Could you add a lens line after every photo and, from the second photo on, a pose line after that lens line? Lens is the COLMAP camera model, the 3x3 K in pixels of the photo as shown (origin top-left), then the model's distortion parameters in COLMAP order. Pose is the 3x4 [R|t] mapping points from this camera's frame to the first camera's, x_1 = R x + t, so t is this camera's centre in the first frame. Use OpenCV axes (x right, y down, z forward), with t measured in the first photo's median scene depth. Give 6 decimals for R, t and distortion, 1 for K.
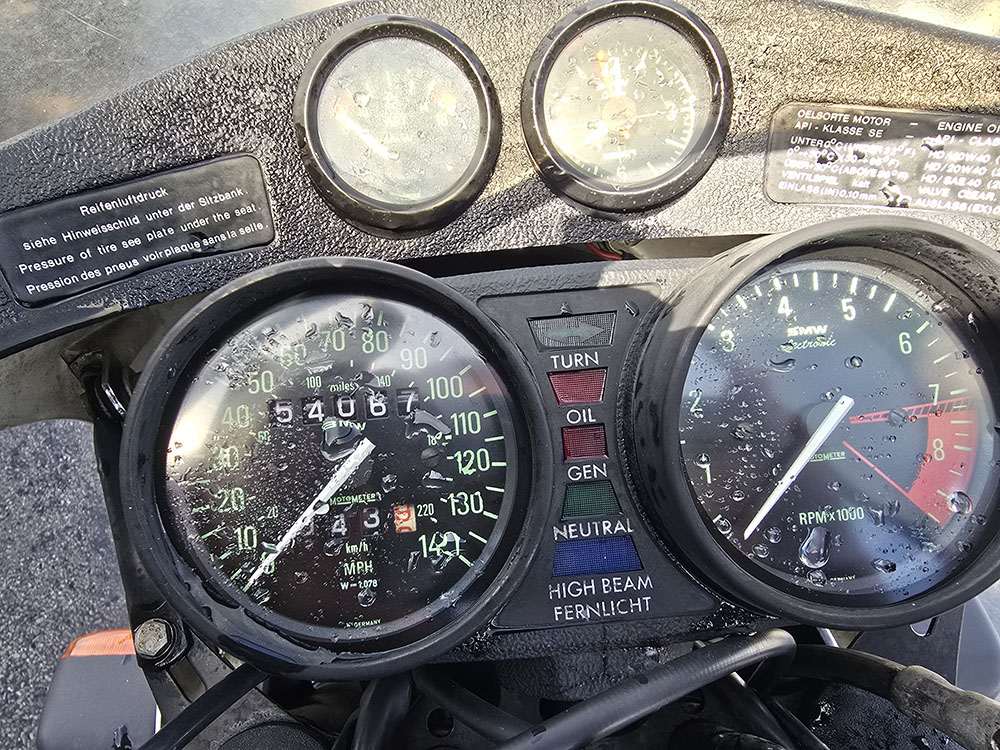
lens RADIAL K [[665.9, 0, 427.3], [0, 665.9, 375.6], [0, 0, 1]] dist [0.003635, -0.000111]
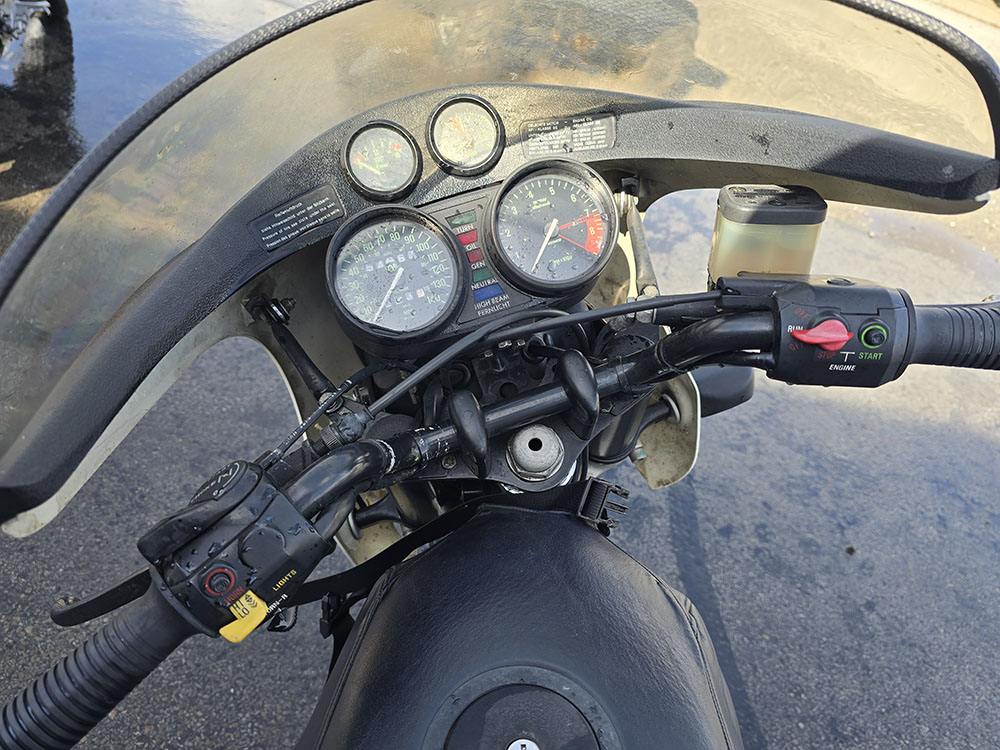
lens RADIAL K [[658.2, 0, 494.3], [0, 658.2, 372.1], [0, 0, 1]] dist [0.051908, -0.053424]
pose [[0.965180, -0.239593, 0.104987, -0.089125], [0.241700, 0.970321, -0.007639, 0.550093], [-0.100041, 0.032748, 0.994444, -1.587732]]
